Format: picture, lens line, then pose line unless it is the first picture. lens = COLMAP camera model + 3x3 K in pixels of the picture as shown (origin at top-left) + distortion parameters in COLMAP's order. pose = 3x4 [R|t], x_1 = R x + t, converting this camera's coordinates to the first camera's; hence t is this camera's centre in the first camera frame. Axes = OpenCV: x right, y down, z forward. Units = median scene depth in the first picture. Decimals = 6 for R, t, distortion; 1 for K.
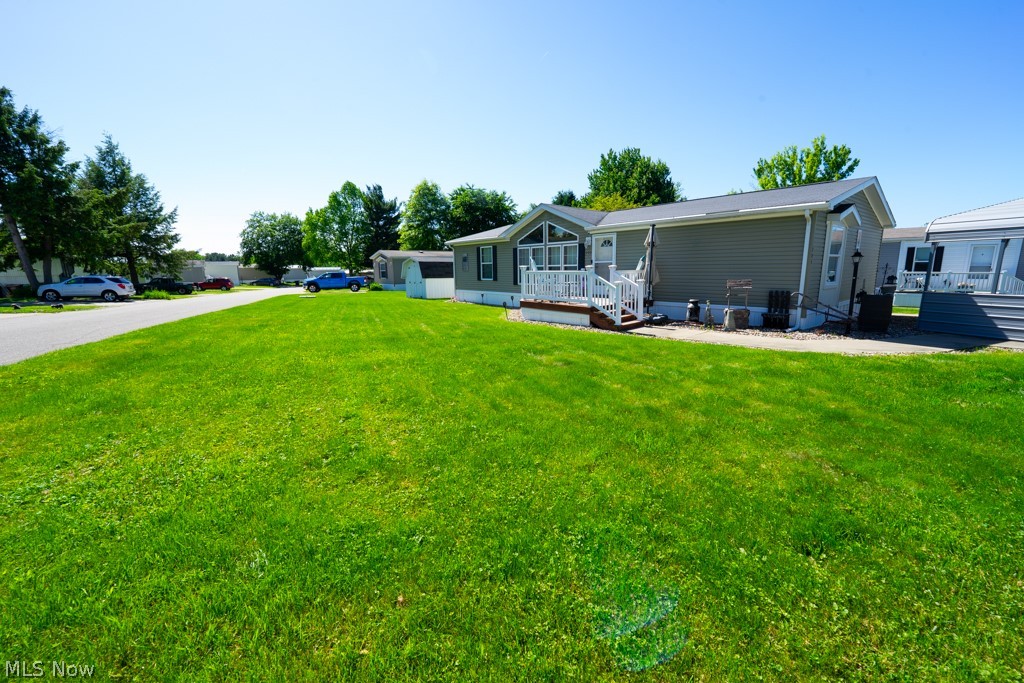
lens RADIAL K [[415.6, 0, 510.7], [0, 415.6, 344.0], [0, 0, 1]] dist [-0.007329, -0.001877]
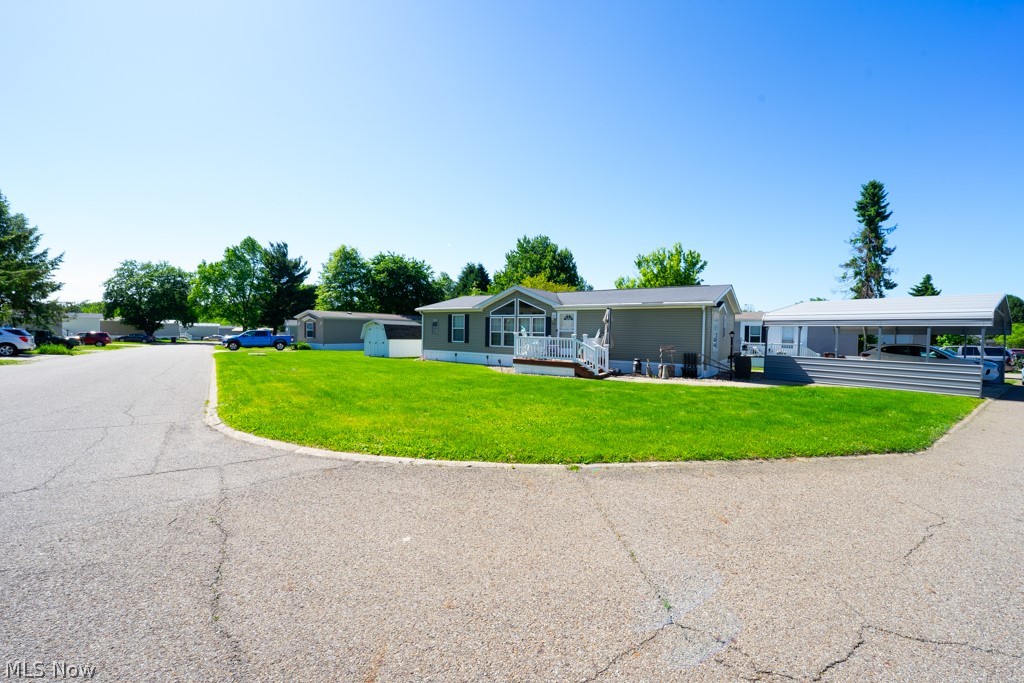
lens RADIAL K [[415.6, 0, 515.7], [0, 415.6, 338.4], [0, 0, 1]] dist [-0.007329, -0.001877]
pose [[0.963222, 0.024417, 0.267597, -0.163982], [0.019622, 0.986813, -0.160670, 0.022211], [-0.267991, 0.160012, 0.950040, -0.130904]]
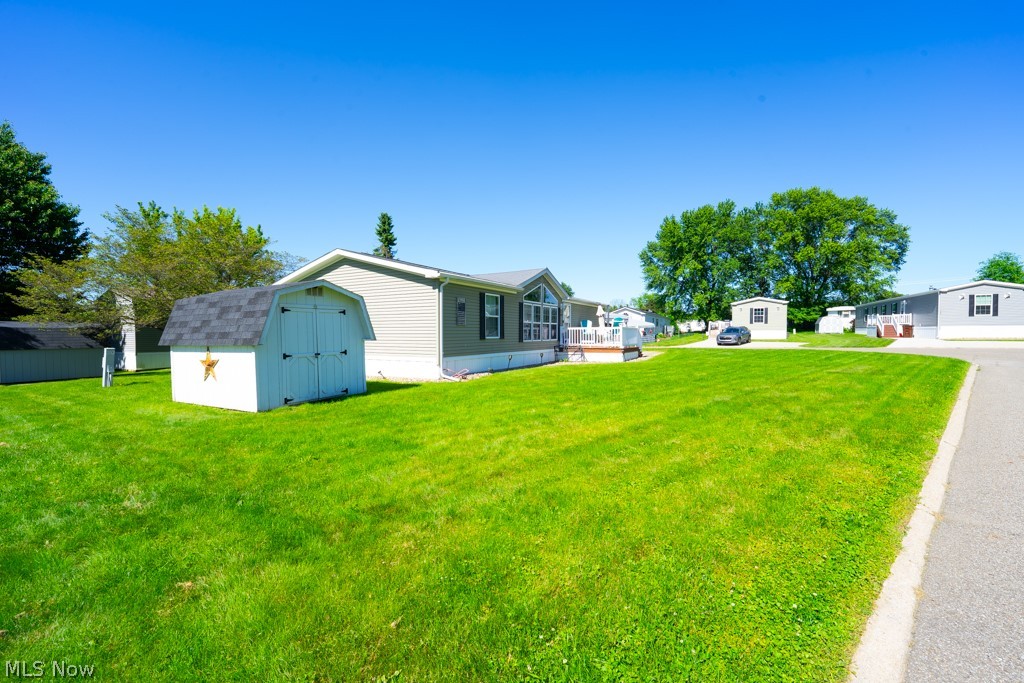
lens RADIAL K [[415.6, 0, 511.0], [0, 415.6, 339.9], [0, 0, 1]] dist [-0.007329, -0.001877]
pose [[-0.380752, -0.008920, 0.924634, -0.572480], [0.171075, 0.982011, 0.079920, -0.155427], [-0.908714, 0.188611, -0.372376, 0.945586]]
